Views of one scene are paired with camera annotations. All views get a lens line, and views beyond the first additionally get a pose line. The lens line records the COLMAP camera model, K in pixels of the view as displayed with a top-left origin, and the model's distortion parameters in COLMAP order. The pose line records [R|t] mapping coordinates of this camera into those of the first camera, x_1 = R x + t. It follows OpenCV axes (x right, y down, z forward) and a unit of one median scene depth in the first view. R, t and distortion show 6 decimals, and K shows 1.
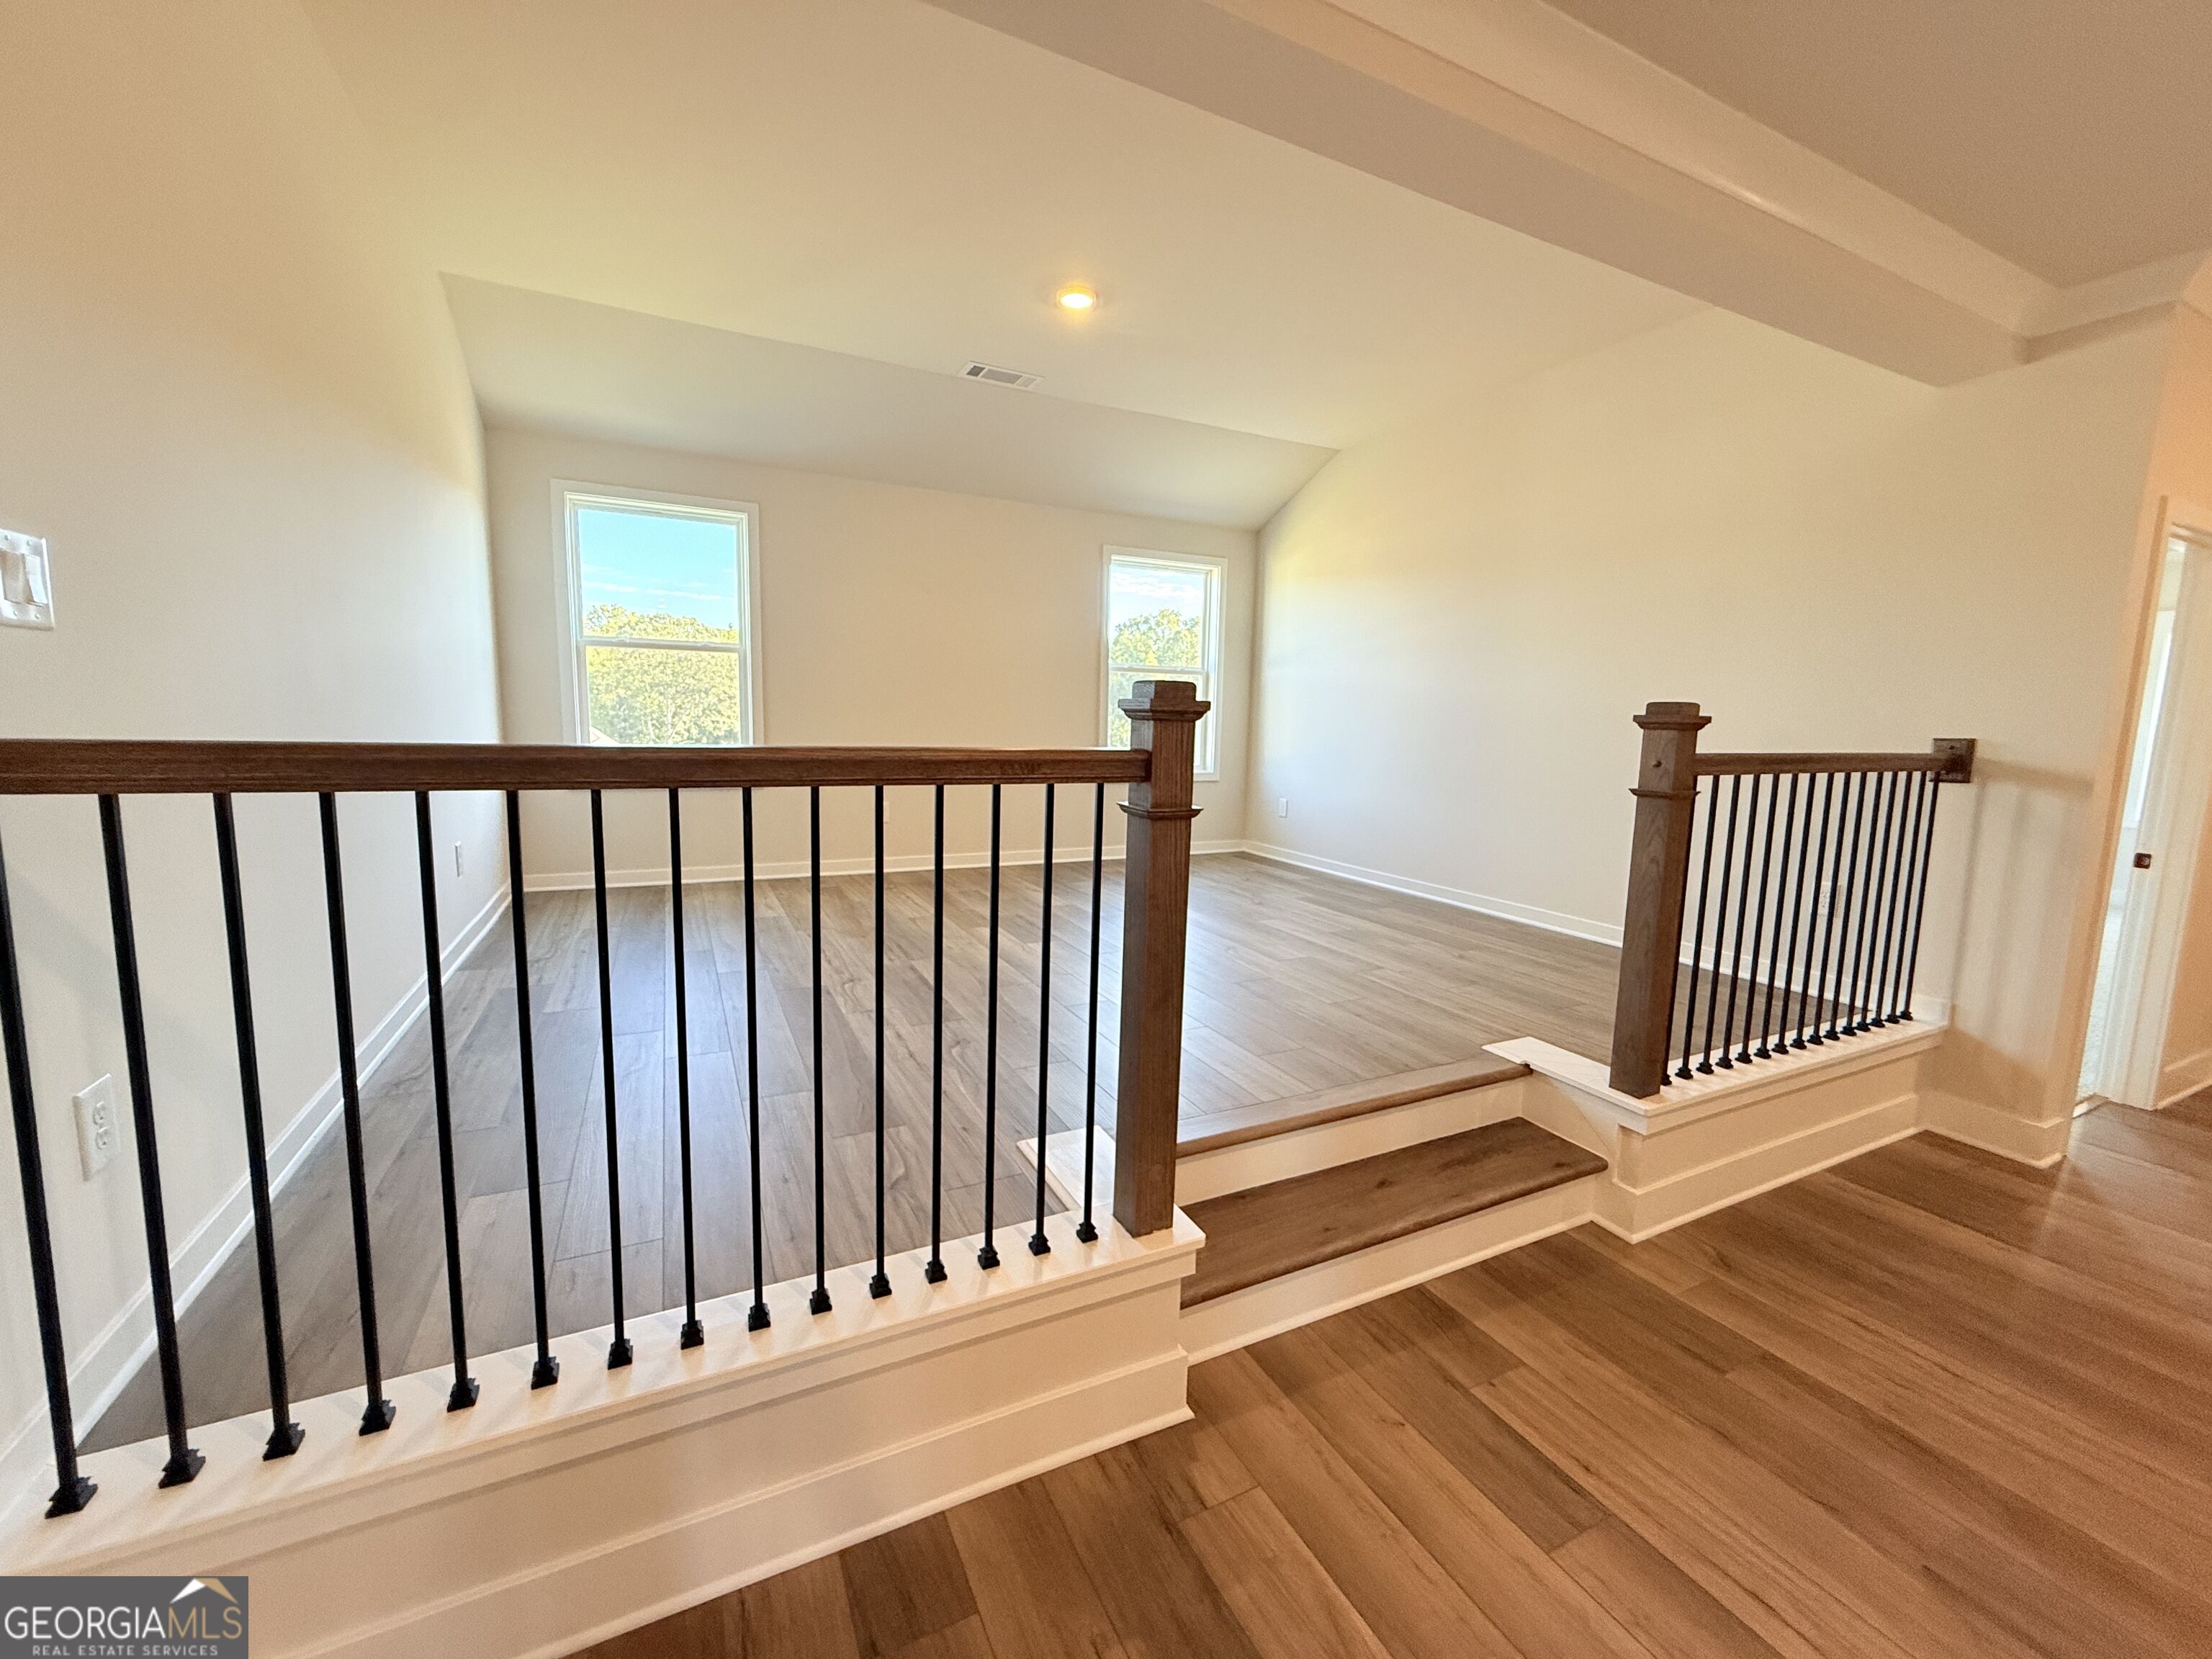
lens RADIAL K [[879.1, 0, 1100.9], [0, 879.1, 824.4], [0, 0, 1]] dist [-0.000693, -0.000069]
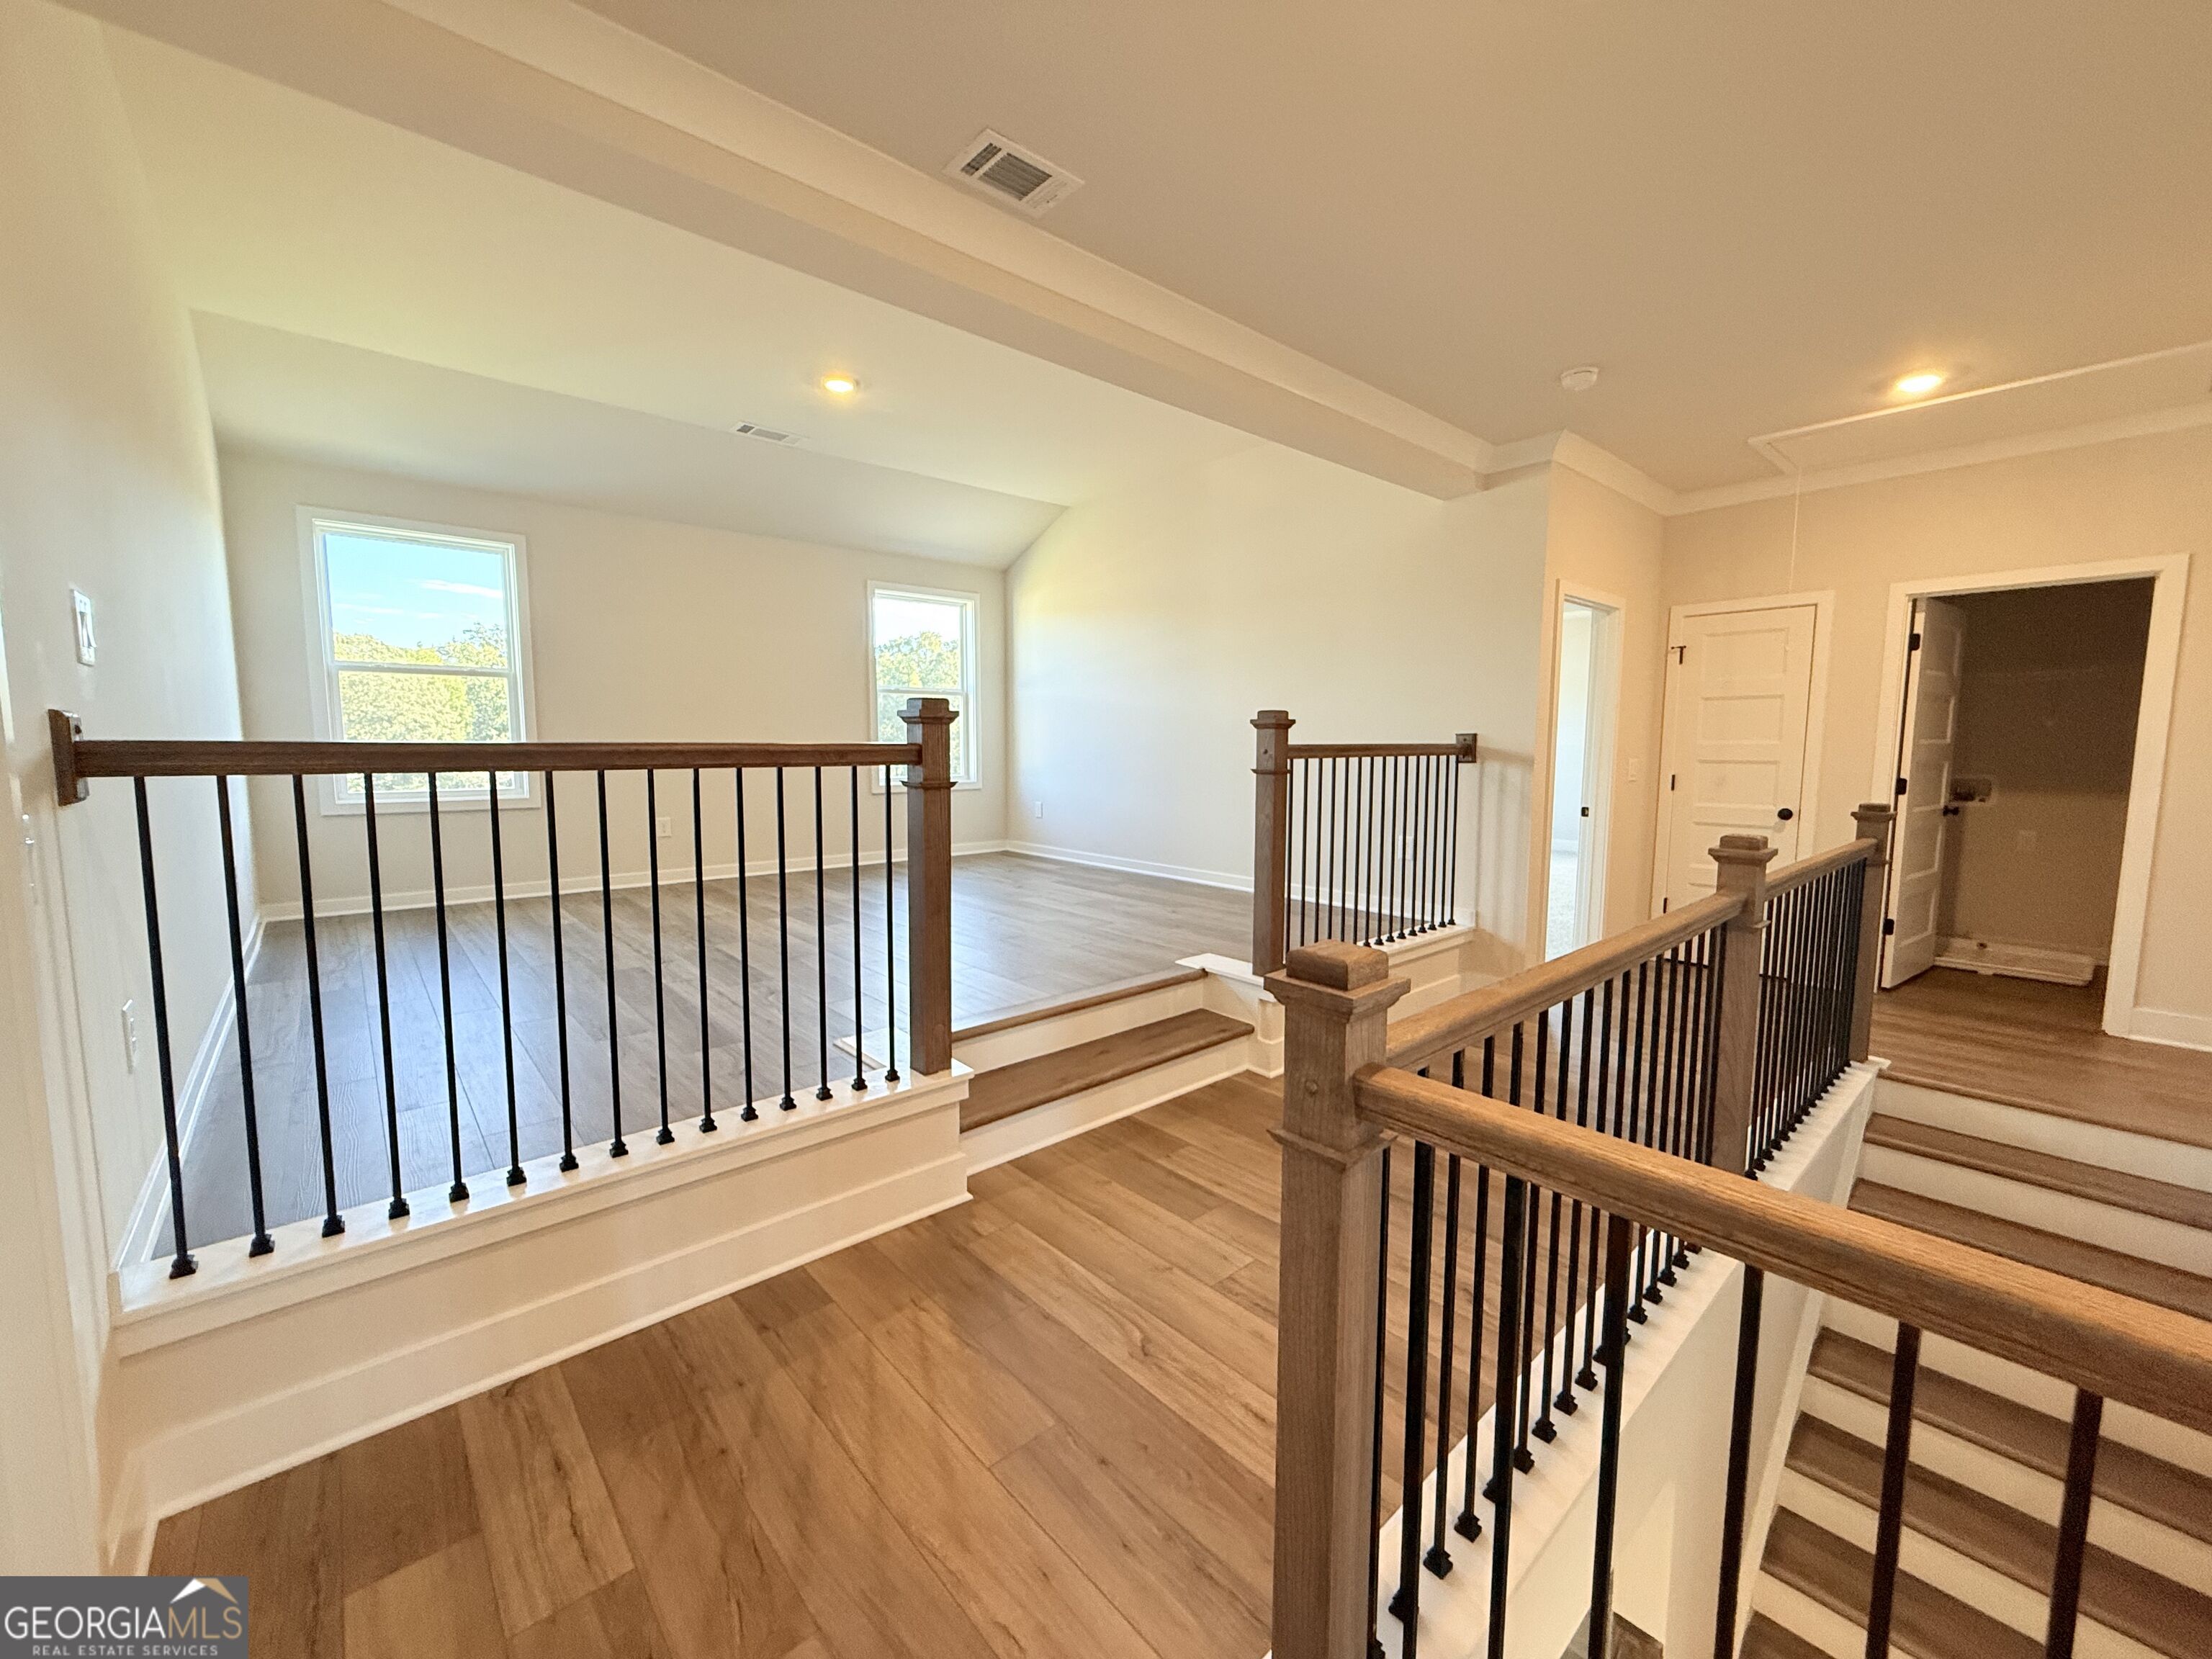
lens RADIAL K [[879.1, 0, 1104.4], [0, 879.1, 830.0], [0, 0, 1]] dist [-0.000693, -0.000069]
pose [[0.964740, -0.046586, 0.259051, -0.021950], [0.051217, 0.998625, -0.011154, 0.057553], [-0.258175, 0.024028, 0.965799, -0.318708]]
